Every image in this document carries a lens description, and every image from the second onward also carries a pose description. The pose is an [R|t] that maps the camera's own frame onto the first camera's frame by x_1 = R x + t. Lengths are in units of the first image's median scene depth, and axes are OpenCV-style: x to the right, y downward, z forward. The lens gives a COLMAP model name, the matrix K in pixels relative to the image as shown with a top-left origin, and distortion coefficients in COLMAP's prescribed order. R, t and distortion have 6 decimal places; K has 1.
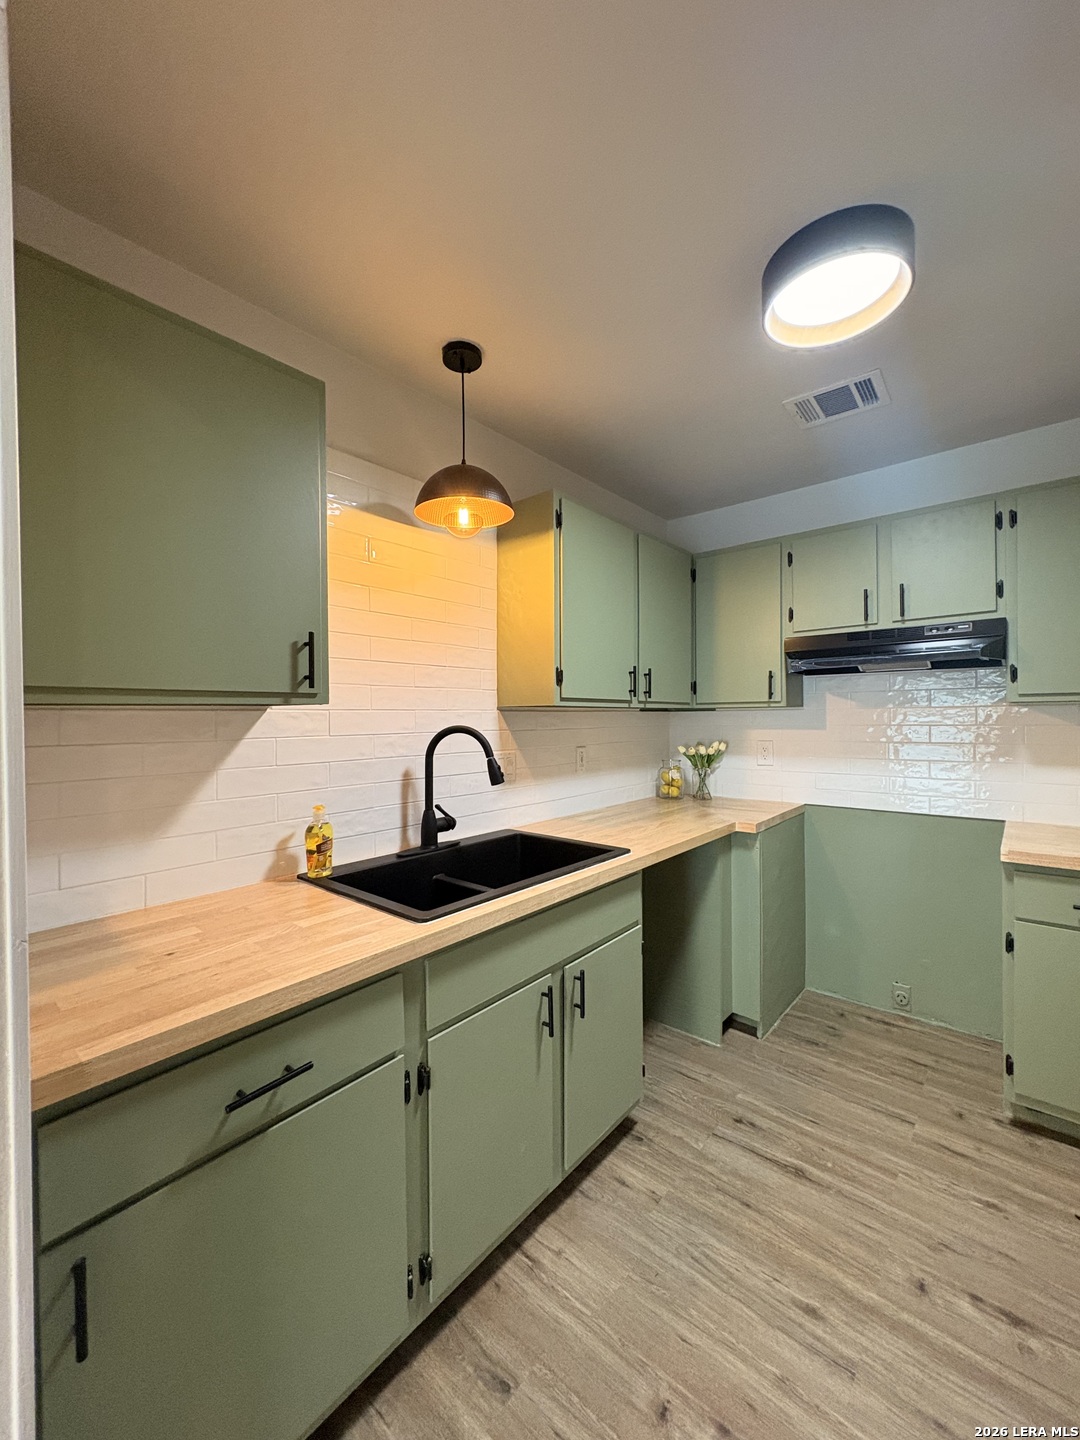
lens RADIAL K [[575.5, 0, 540.0], [0, 575.5, 719.6], [0, 0, 1]] dist [0.002408, -0.000280]
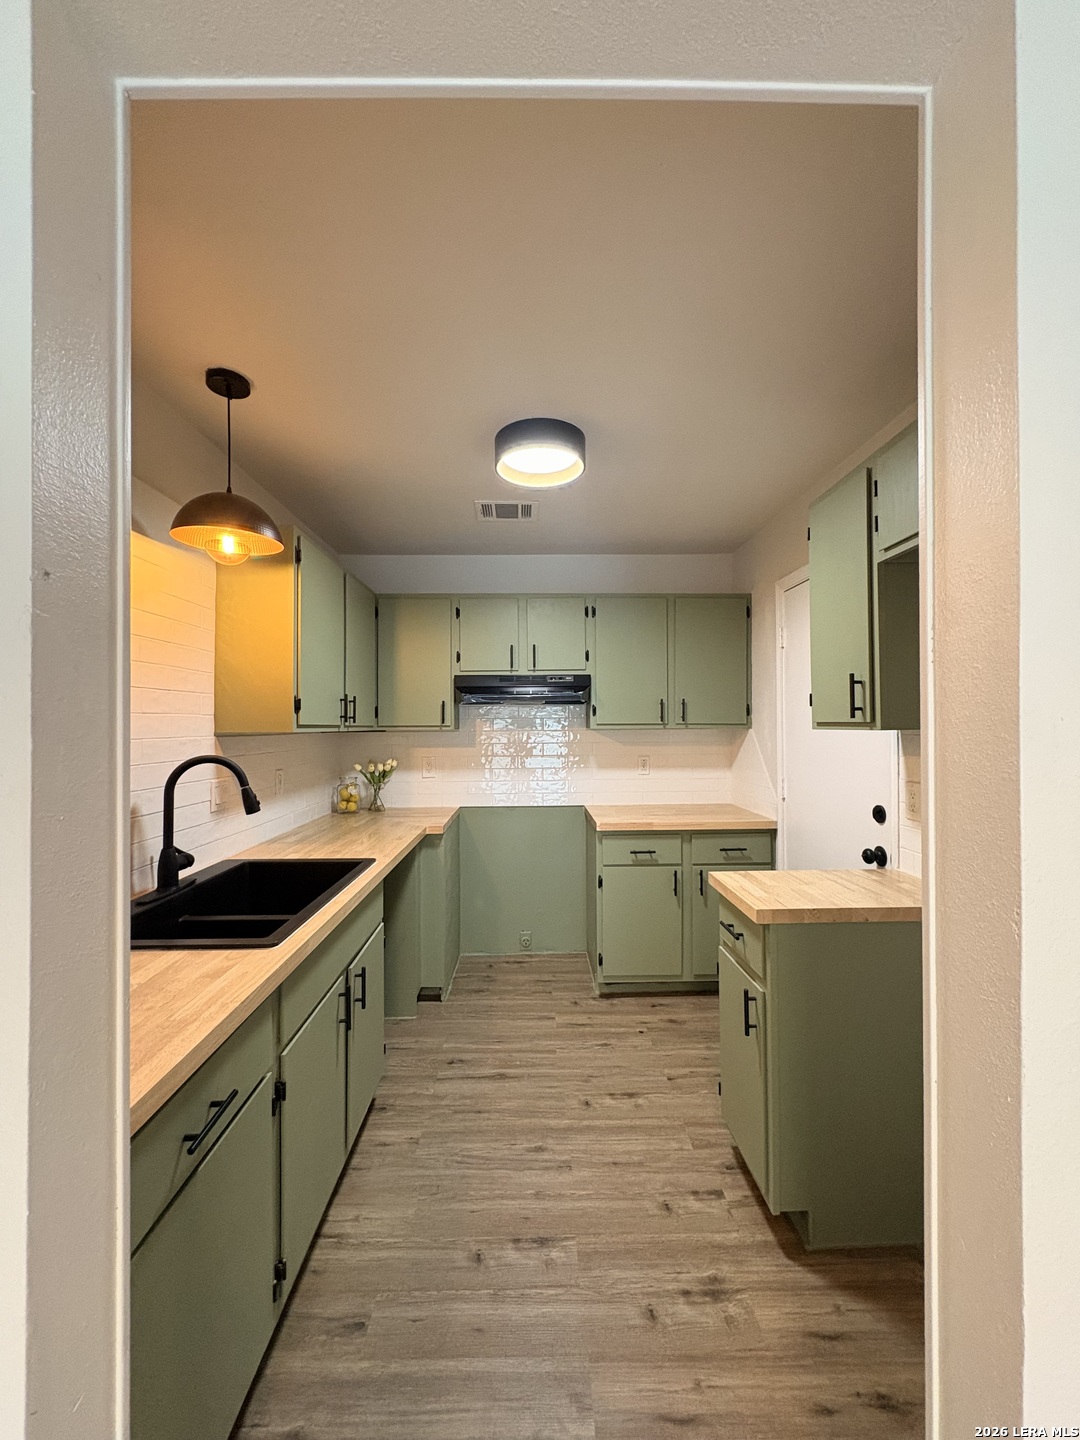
lens RADIAL K [[575.5, 0, 540.0], [0, 575.5, 719.6], [0, 0, 1]] dist [0.002408, -0.000280]
pose [[0.750894, 0.010375, 0.660341, -0.344910], [0.001724, 0.999842, -0.017670, -0.029999], [-0.660420, 0.014407, 0.750758, -0.082465]]
